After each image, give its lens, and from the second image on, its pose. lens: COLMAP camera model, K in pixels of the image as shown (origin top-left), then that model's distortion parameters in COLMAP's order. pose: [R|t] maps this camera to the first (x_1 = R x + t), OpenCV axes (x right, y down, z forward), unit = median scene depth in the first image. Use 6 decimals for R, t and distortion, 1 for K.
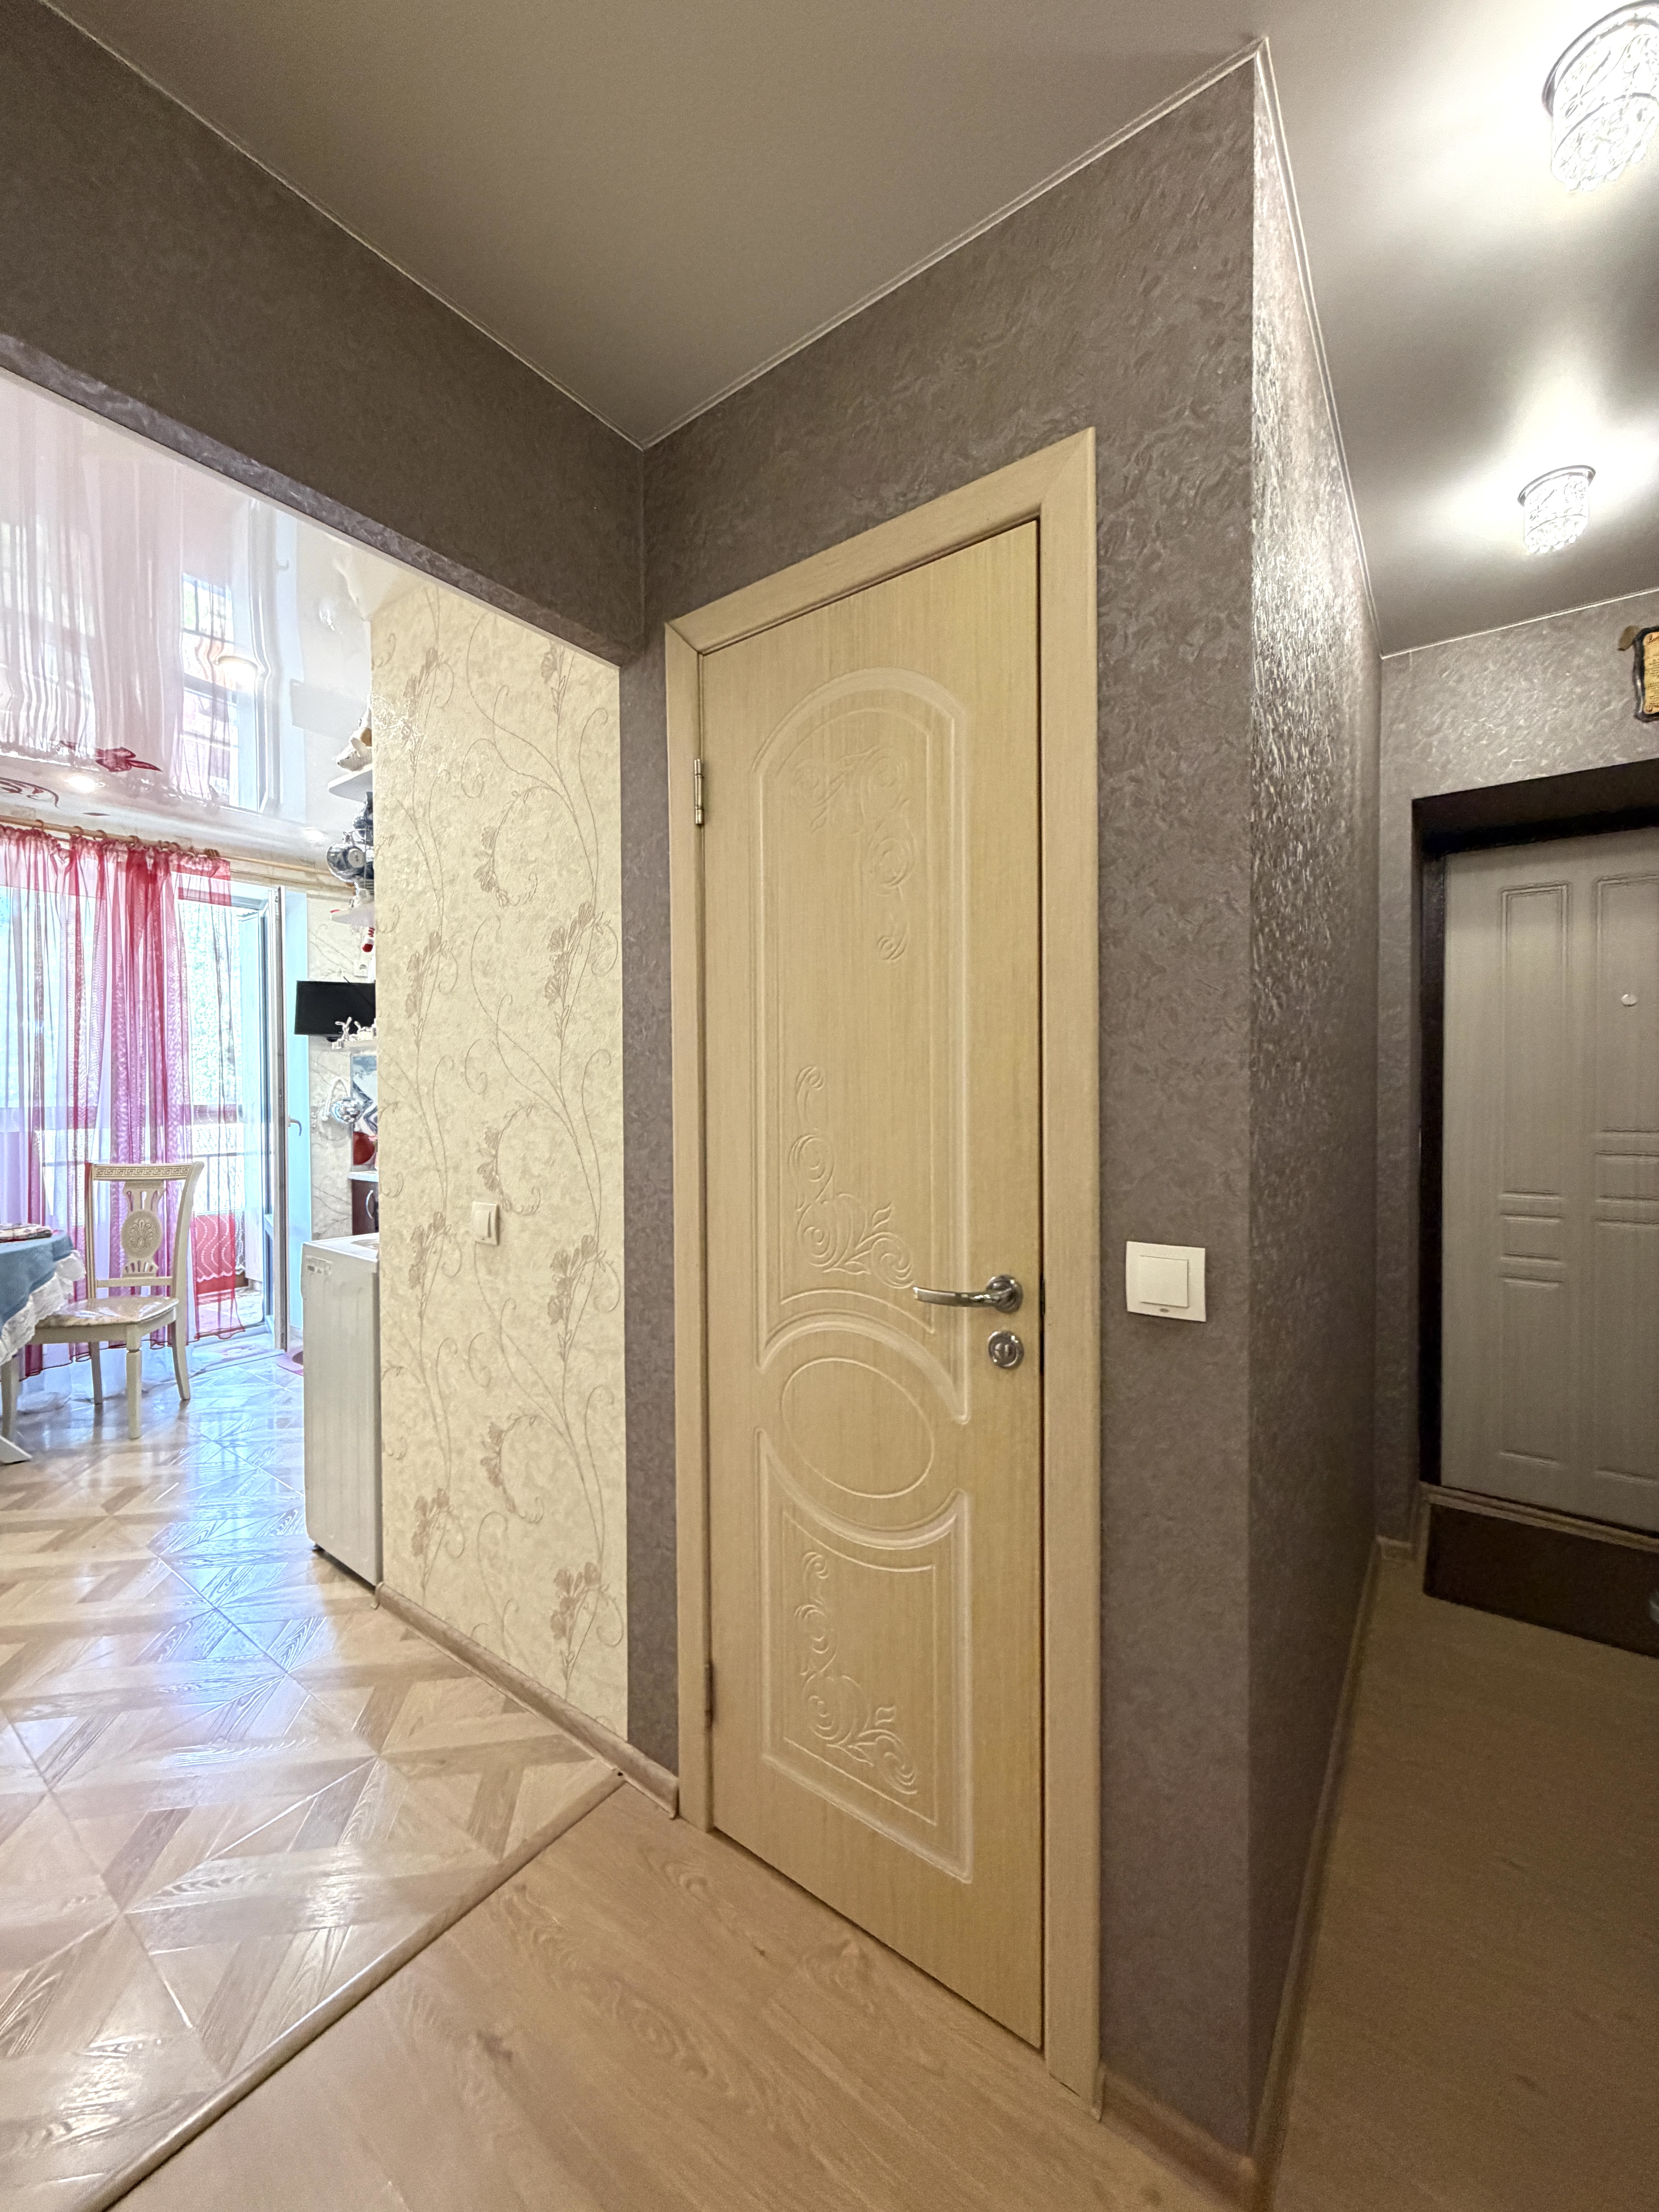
lens RADIAL K [[883.1, 0, 838.0], [0, 883.1, 1097.4], [0, 0, 1]] dist [0.000685, -0.000233]
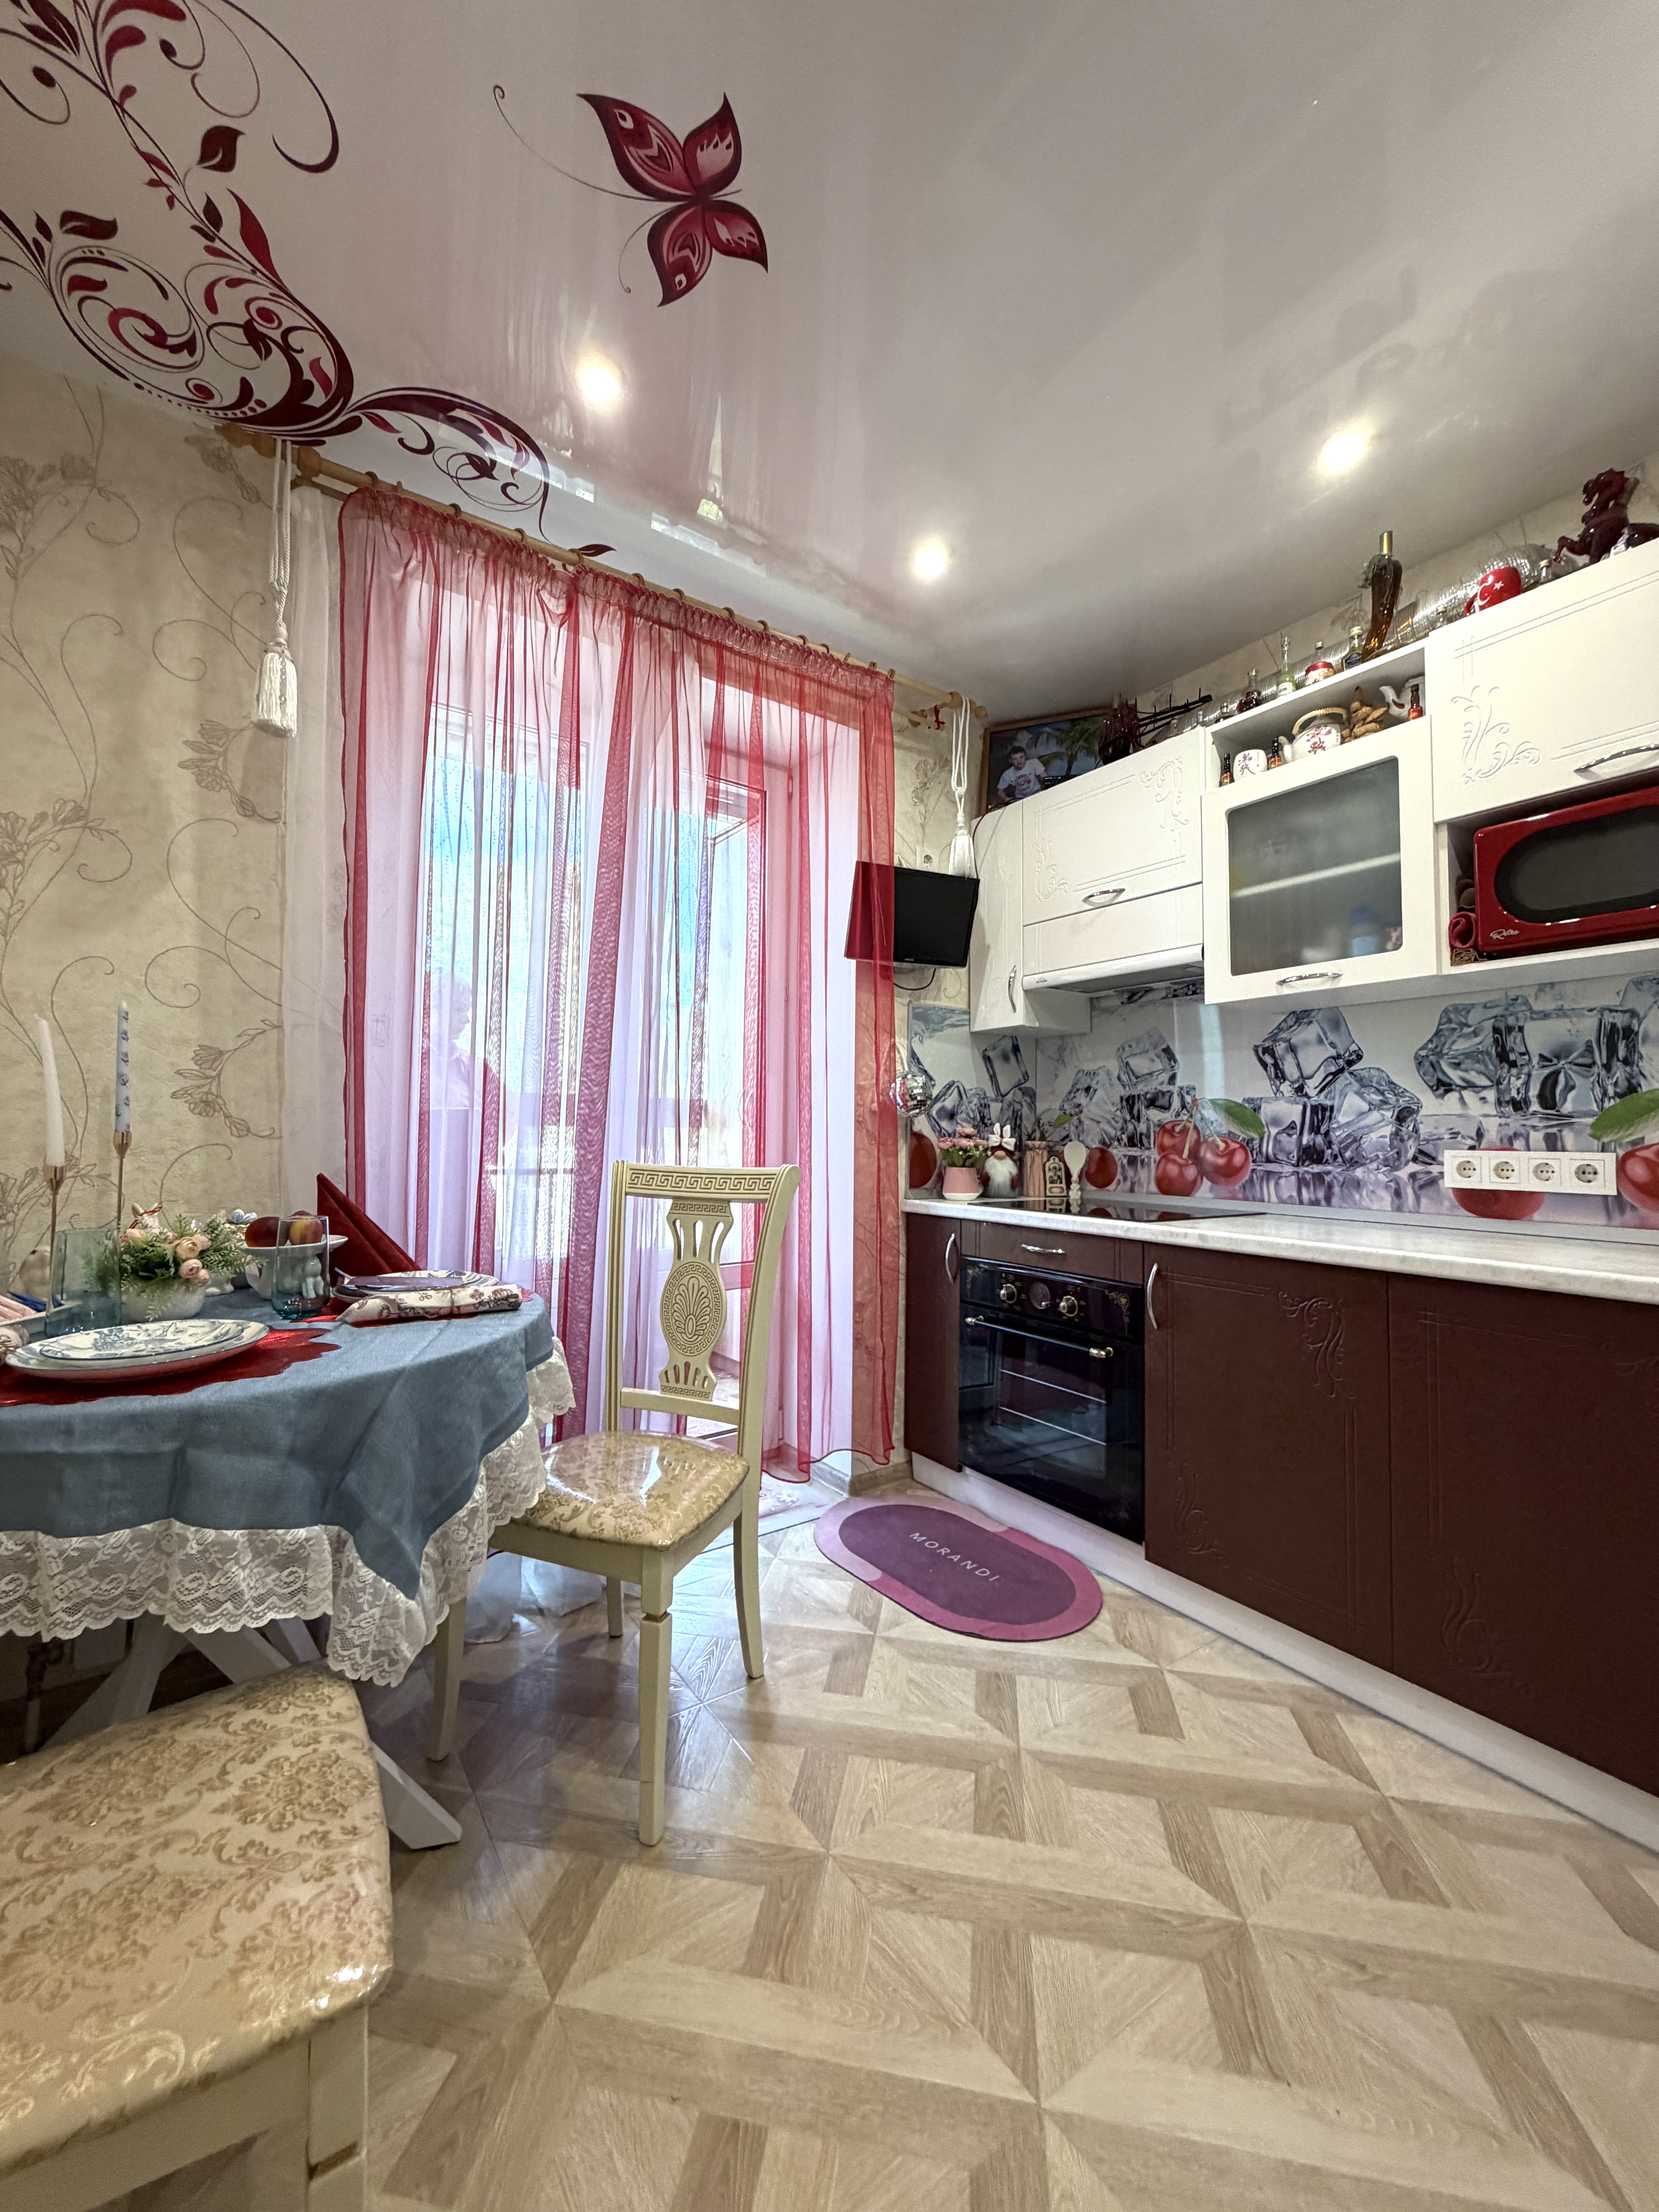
lens RADIAL K [[883.1, 0, 828.9], [0, 883.1, 1100.7], [0, 0, 1]] dist [0.000685, -0.000233]
pose [[0.944144, 0.001503, -0.329531, -0.608851], [-0.019893, 0.998426, -0.052440, 0.074516], [0.328933, 0.056067, 0.942687, 0.638984]]
